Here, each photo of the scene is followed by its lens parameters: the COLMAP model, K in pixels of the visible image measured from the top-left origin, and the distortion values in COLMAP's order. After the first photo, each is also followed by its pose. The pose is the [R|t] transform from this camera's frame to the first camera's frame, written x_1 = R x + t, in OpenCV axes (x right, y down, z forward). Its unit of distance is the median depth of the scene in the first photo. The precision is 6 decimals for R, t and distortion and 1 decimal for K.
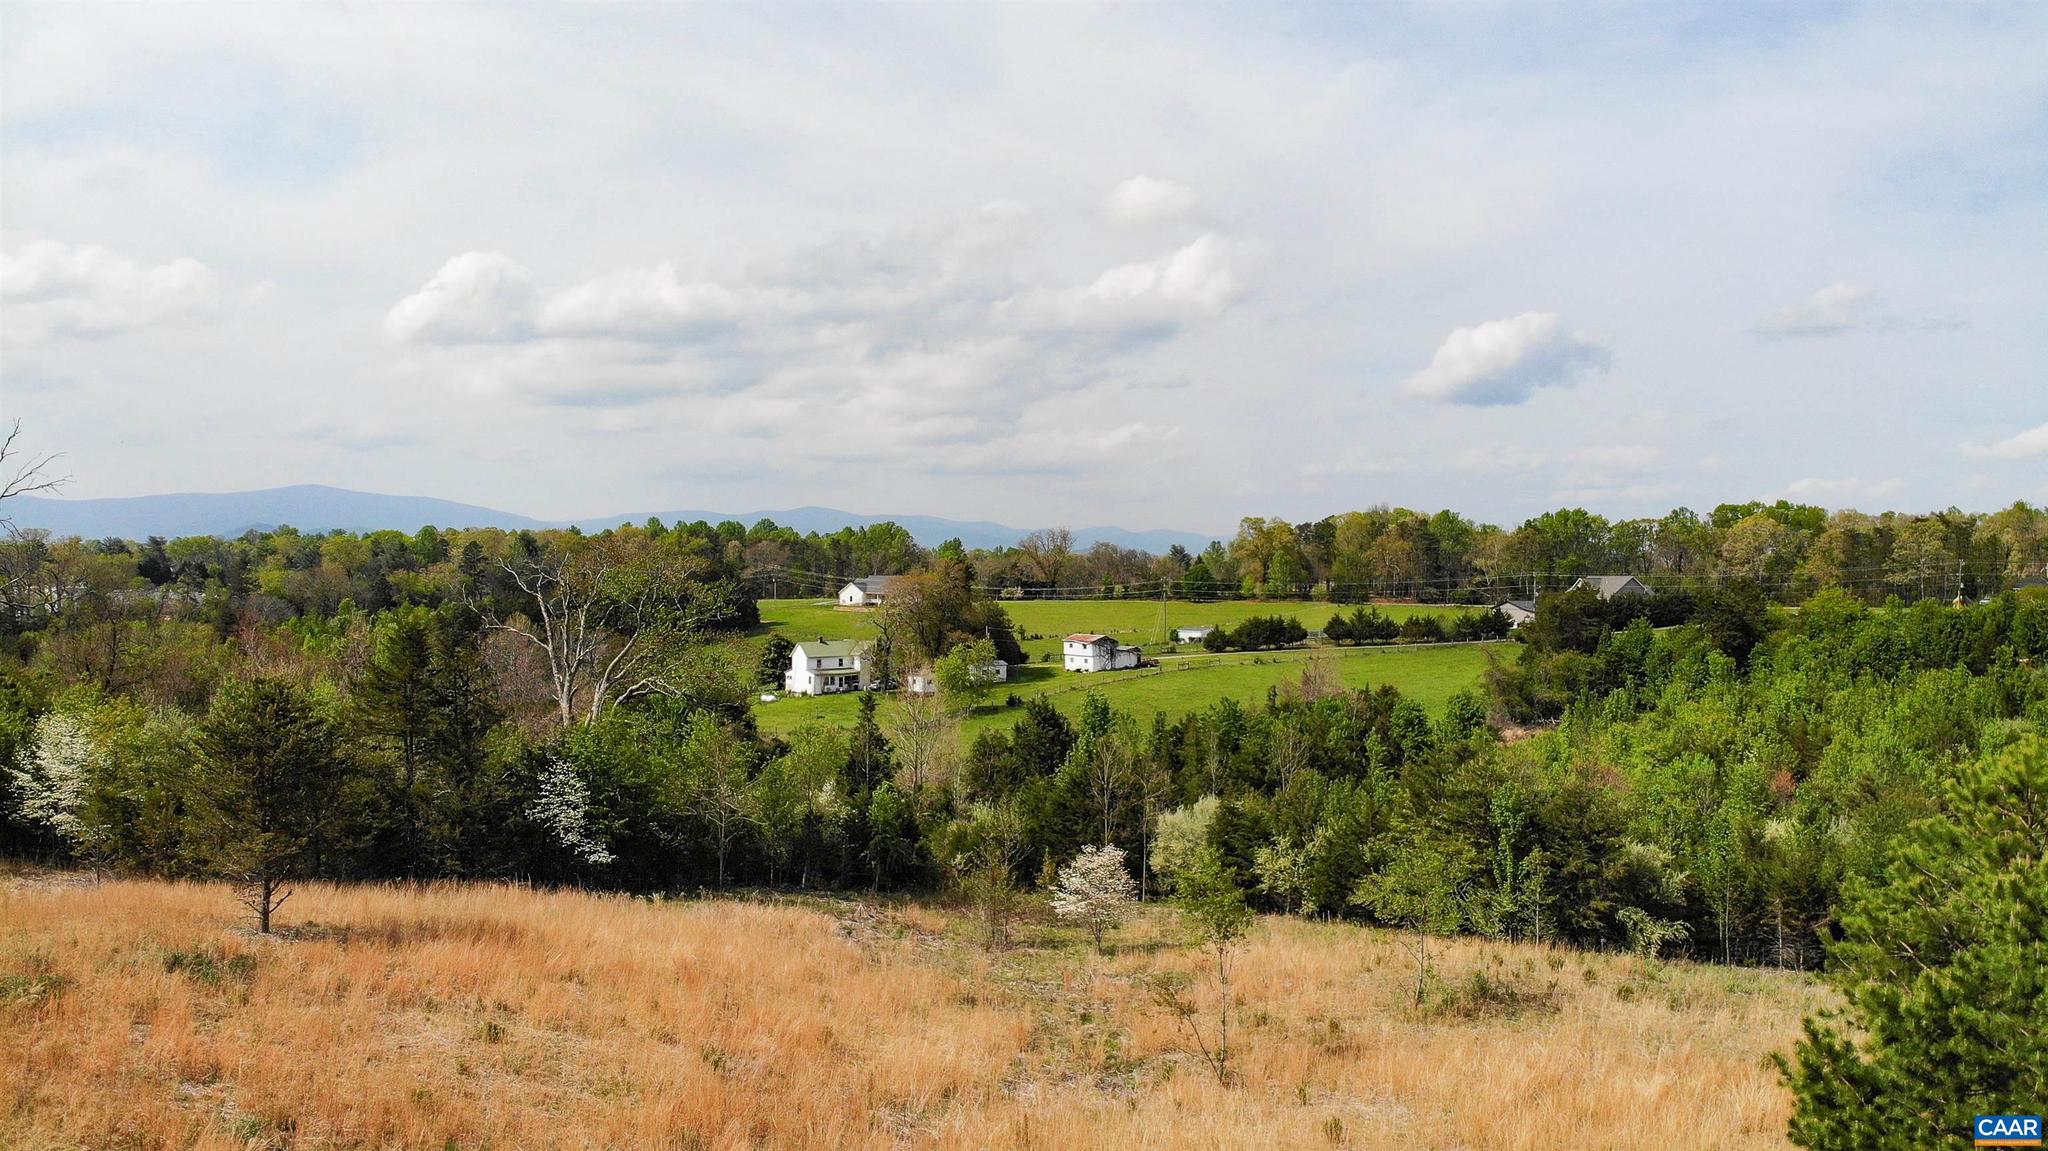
lens RADIAL K [[1551.6, 0, 1026.9], [0, 1551.6, 652.9], [0, 0, 1]] dist [0.126001, -0.251577]
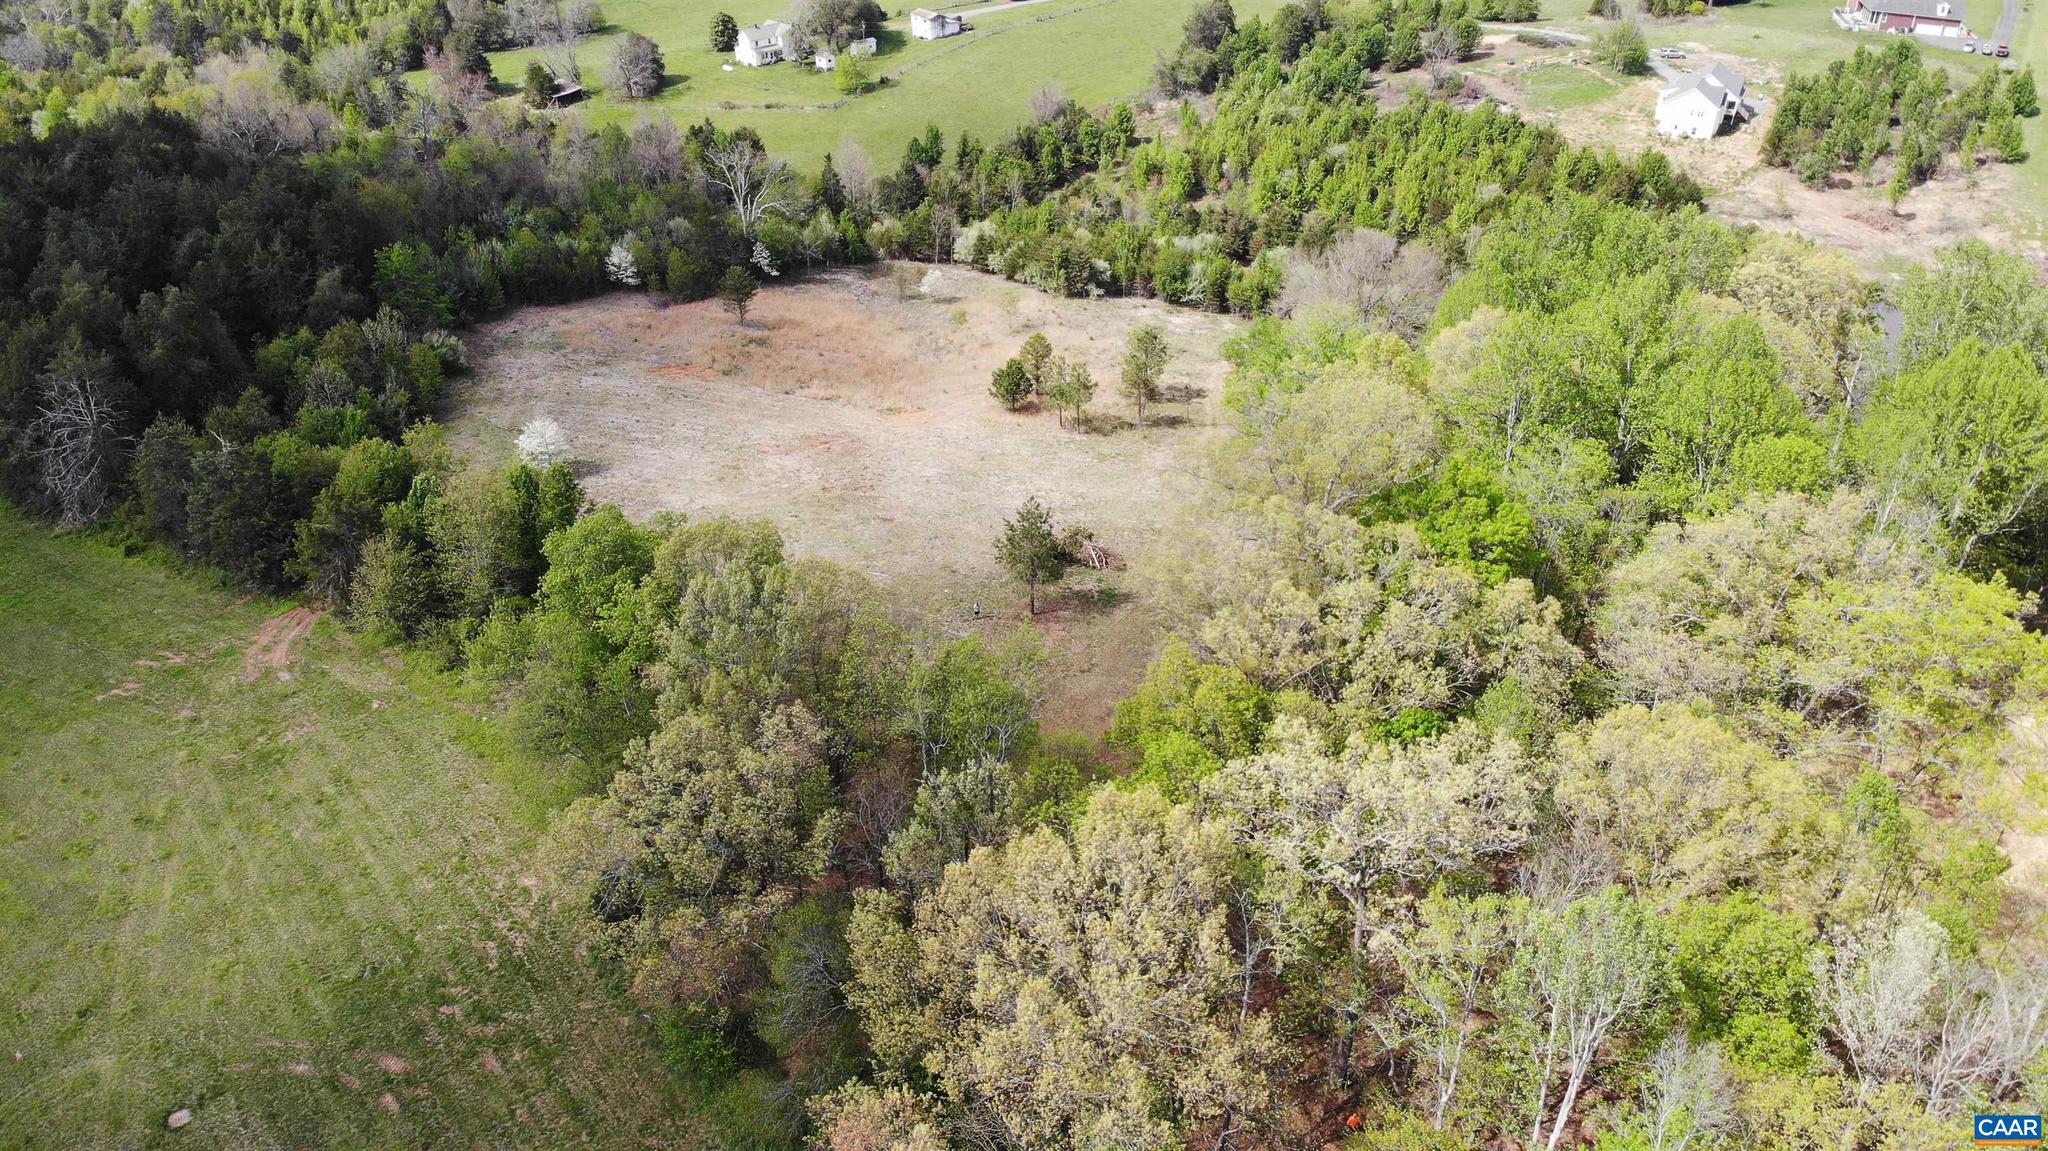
lens RADIAL K [[1551.6, 0, 1026.9], [0, 1551.6, 652.9], [0, 0, 1]] dist [0.126001, -0.251577]
pose [[0.995419, -0.053022, 0.079553, -0.045367], [0.005256, 0.861209, 0.508224, -0.614635], [-0.095459, -0.505478, 0.857543, -1.616890]]
